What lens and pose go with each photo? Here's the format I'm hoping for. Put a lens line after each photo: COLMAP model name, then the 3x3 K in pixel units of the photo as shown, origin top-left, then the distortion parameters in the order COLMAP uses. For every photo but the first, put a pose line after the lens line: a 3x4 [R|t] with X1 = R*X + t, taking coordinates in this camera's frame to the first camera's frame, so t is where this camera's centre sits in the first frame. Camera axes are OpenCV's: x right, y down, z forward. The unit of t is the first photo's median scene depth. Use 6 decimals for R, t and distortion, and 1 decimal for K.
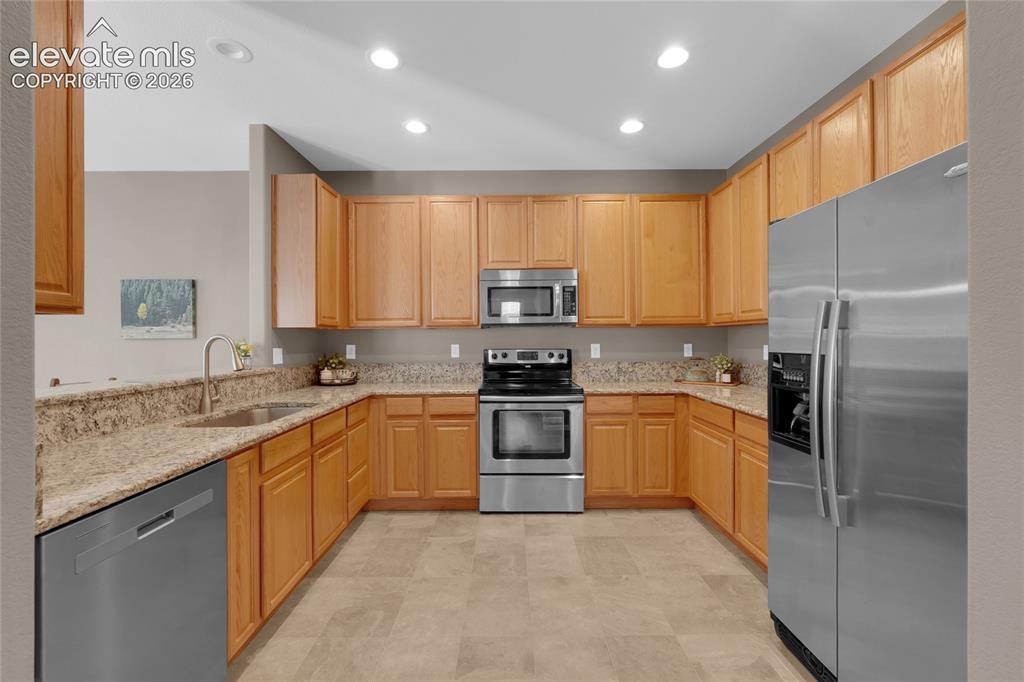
lens RADIAL K [[428.0, 0, 513.6], [0, 428.0, 338.3], [0, 0, 1]] dist [-0.010778, -0.000479]
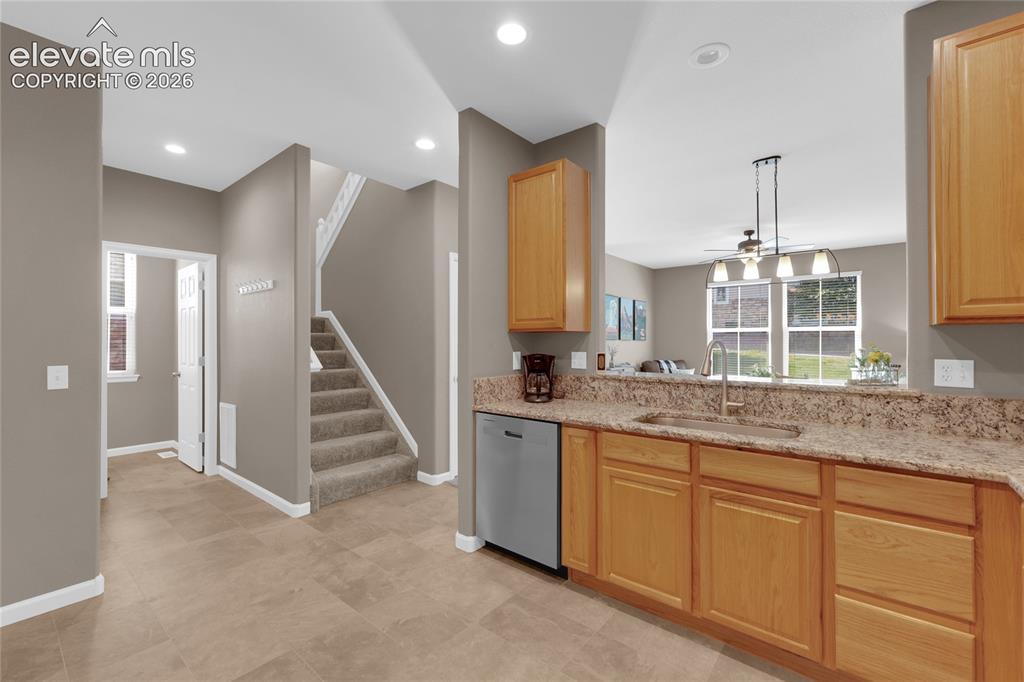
lens RADIAL K [[428.0, 0, 510.2], [0, 428.0, 339.3], [0, 0, 1]] dist [-0.010778, -0.000479]
pose [[-0.645927, 0.000232, -0.763400, 0.500664], [0.002448, 0.999995, -0.001768, -0.009495], [0.763396, -0.003010, -0.645924, 1.600407]]
